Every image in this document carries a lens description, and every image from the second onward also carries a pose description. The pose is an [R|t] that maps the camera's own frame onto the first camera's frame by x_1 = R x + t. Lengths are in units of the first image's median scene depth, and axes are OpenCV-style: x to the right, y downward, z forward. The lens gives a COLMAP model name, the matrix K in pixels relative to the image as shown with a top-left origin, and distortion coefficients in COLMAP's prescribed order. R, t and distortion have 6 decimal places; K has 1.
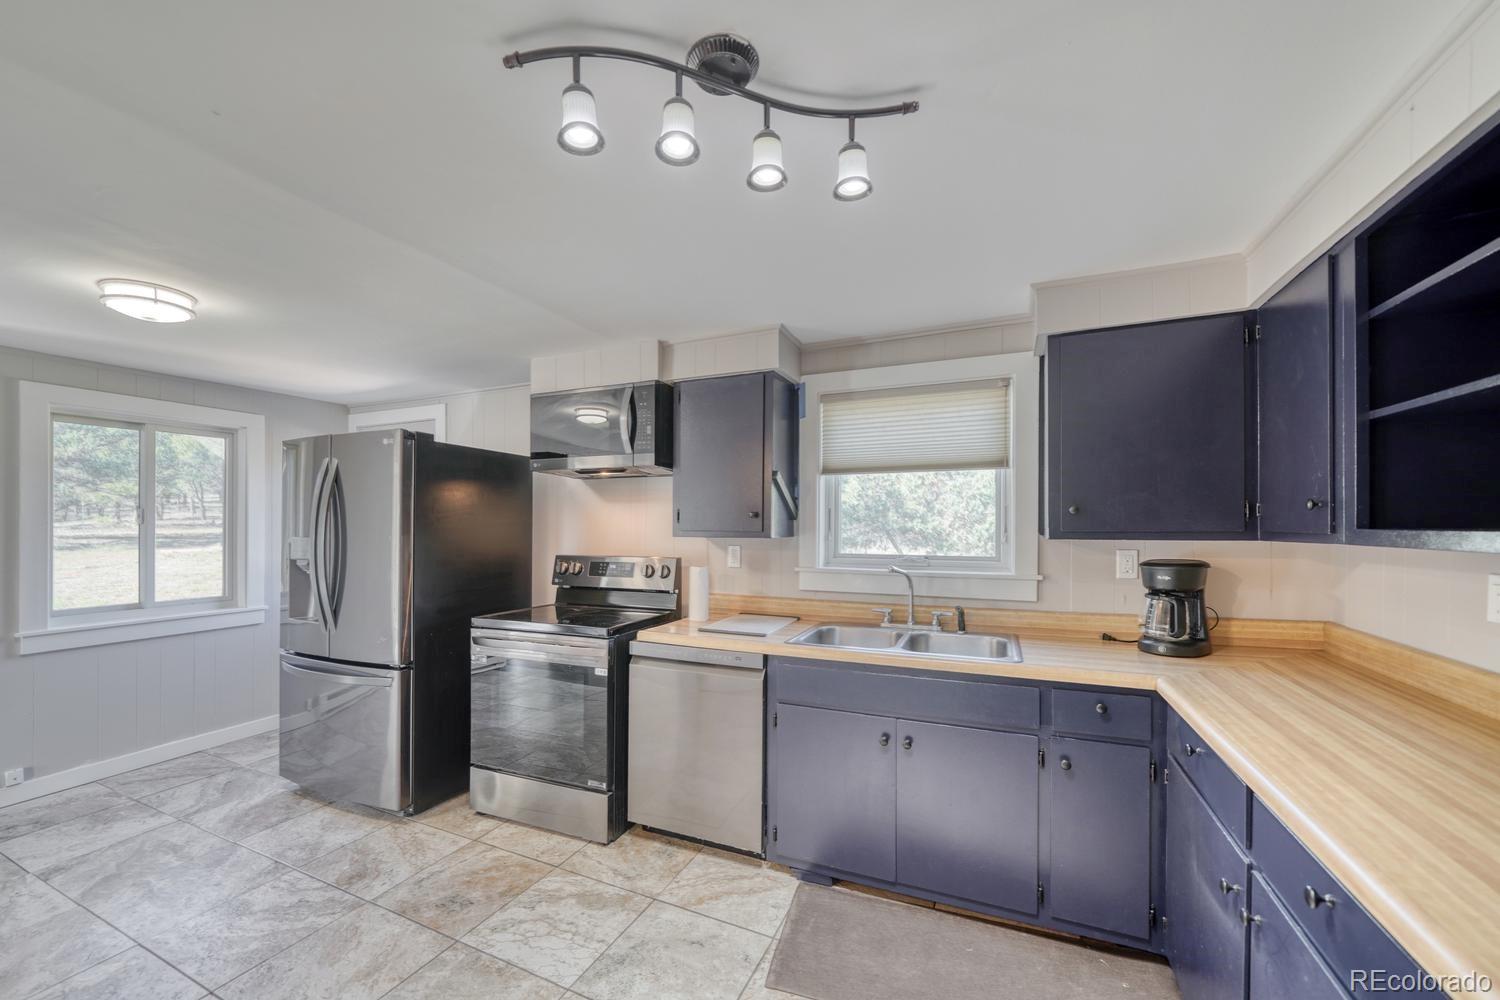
lens RADIAL K [[582.2, 0, 726.2], [0, 582.2, 531.6], [0, 0, 1]] dist [-0.002631, -0.000309]
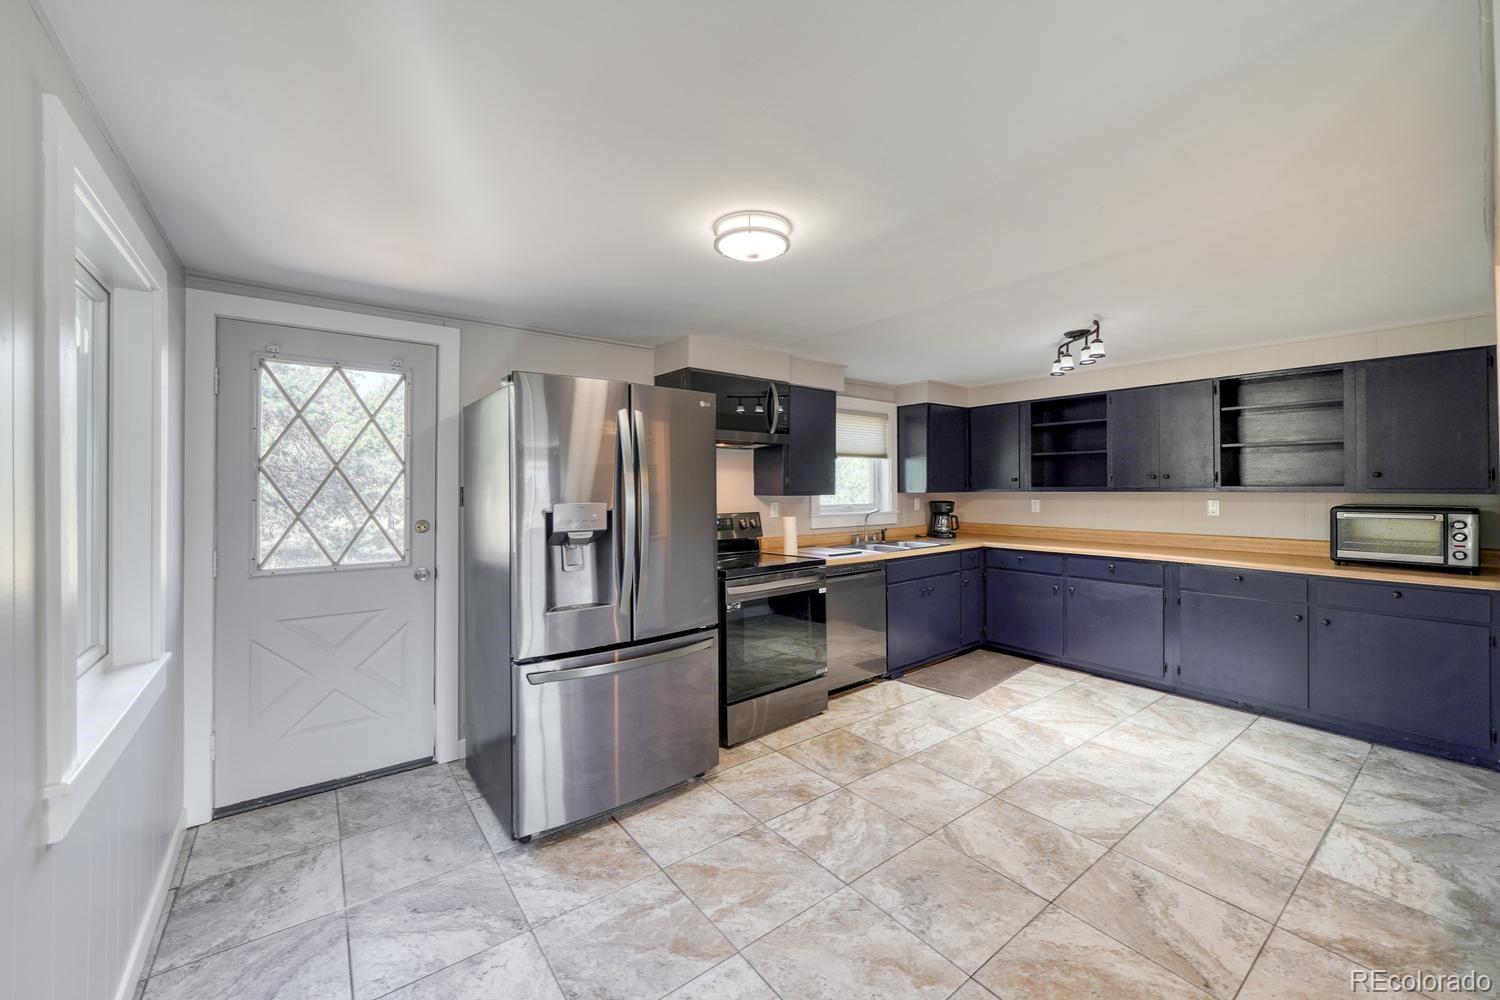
lens RADIAL K [[582.2, 0, 747.2], [0, 582.2, 485.3], [0, 0, 1]] dist [-0.002631, -0.000309]
pose [[0.456948, -0.000682, 0.889493, -1.700953], [0.007172, 0.999970, -0.002918, -0.016557], [-0.889464, 0.007712, 0.456940, 0.556001]]
